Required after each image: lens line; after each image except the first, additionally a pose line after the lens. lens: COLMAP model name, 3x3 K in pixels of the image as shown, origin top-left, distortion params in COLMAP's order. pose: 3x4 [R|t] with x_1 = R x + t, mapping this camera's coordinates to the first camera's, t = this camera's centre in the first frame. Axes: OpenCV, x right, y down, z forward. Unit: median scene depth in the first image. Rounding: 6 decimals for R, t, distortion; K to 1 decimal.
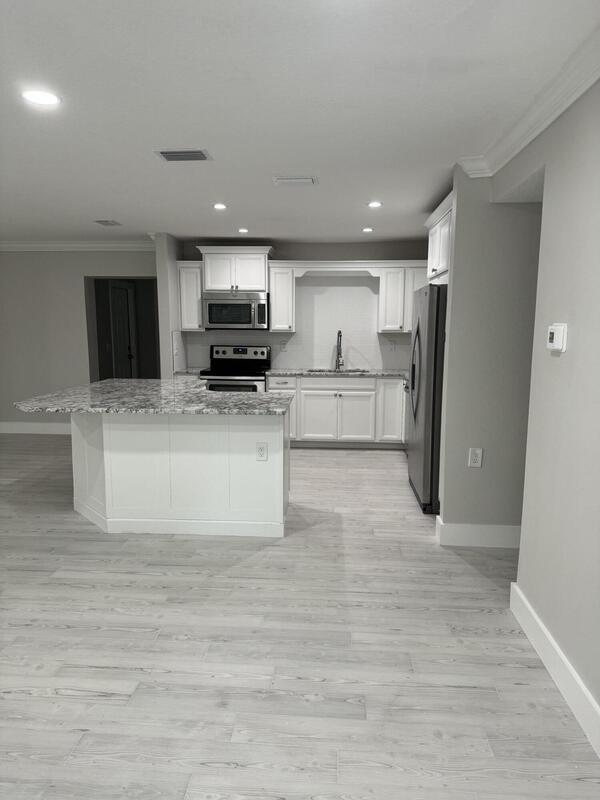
lens RADIAL K [[556.5, 0, 300.0], [0, 556.5, 400.0], [0, 0, 1]] dist [0.123015, -0.207156]
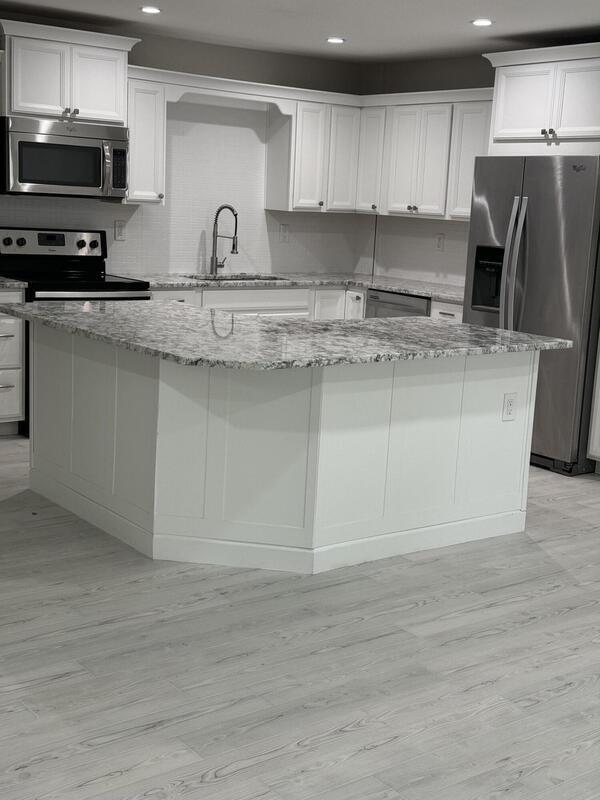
lens RADIAL K [[1113.8, 0, 301.7], [0, 1113.8, 397.7], [0, 0, 1]] dist [0.125208, -0.066303]
pose [[0.752449, -0.088184, 0.652720, -0.836160], [0.044812, 0.995555, 0.082844, -0.028267], [-0.657124, -0.033086, 0.753056, 0.127940]]
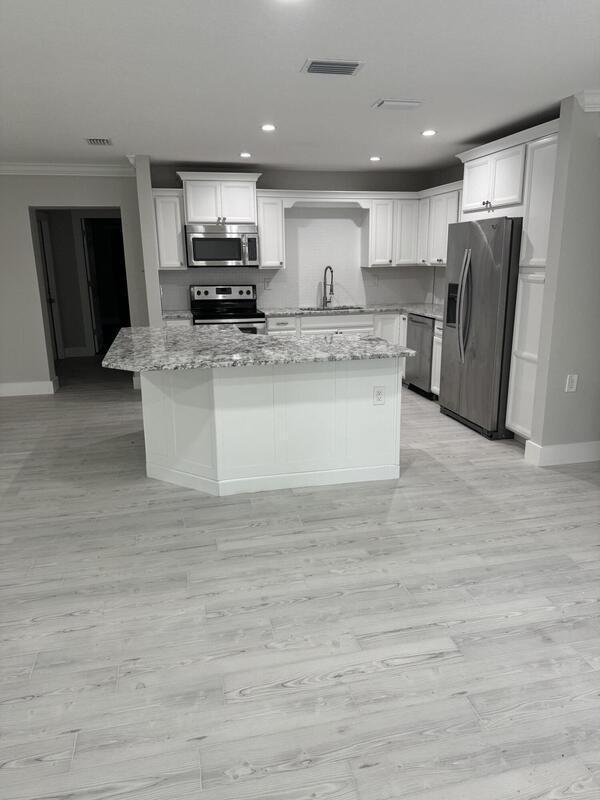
lens RADIAL K [[556.5, 0, 300.0], [0, 556.5, 400.0], [0, 0, 1]] dist [0.123015, -0.207156]
pose [[0.958074, -0.087886, 0.272710, -0.351487], [0.056645, 0.991108, 0.120399, -0.018236], [-0.280866, -0.099904, 0.954533, 0.082952]]
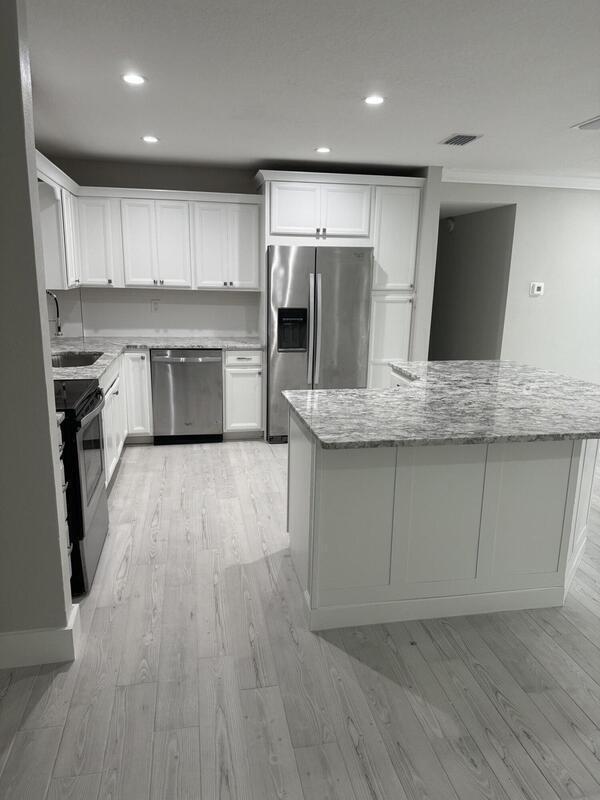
lens RADIAL K [[556.5, 0, 300.0], [0, 556.5, 400.0], [0, 0, 1]] dist [0.123015, -0.207156]
pose [[-0.255887, -0.220401, 0.941247, -0.742759], [0.112649, 0.960232, 0.255471, -0.176894], [-0.960121, 0.171402, -0.220883, 1.195885]]
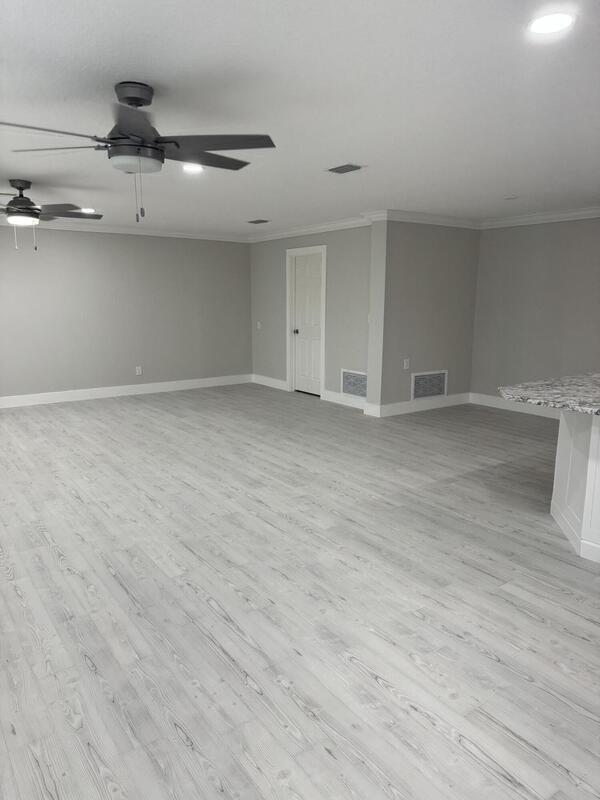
lens RADIAL K [[556.5, 0, 300.0], [0, 556.5, 400.0], [0, 0, 1]] dist [0.123015, -0.207156]
pose [[0.638161, 0.142719, -0.756559, -0.004551], [-0.107094, 0.989570, 0.096341, -0.022224], [0.762418, 0.019542, 0.646789, 0.111571]]
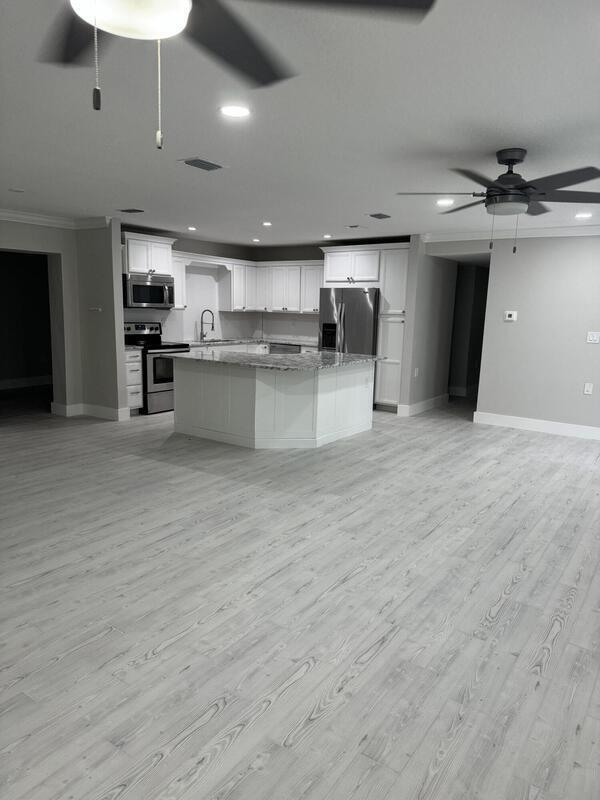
lens RADIAL K [[556.5, 0, 300.0], [0, 556.5, 400.0], [0, 0, 1]] dist [0.123015, -0.207156]
pose [[0.516099, -0.137060, 0.845492, -1.261819], [0.095721, 0.990160, 0.102082, -0.038735], [-0.851163, 0.028247, 0.524140, 0.193956]]
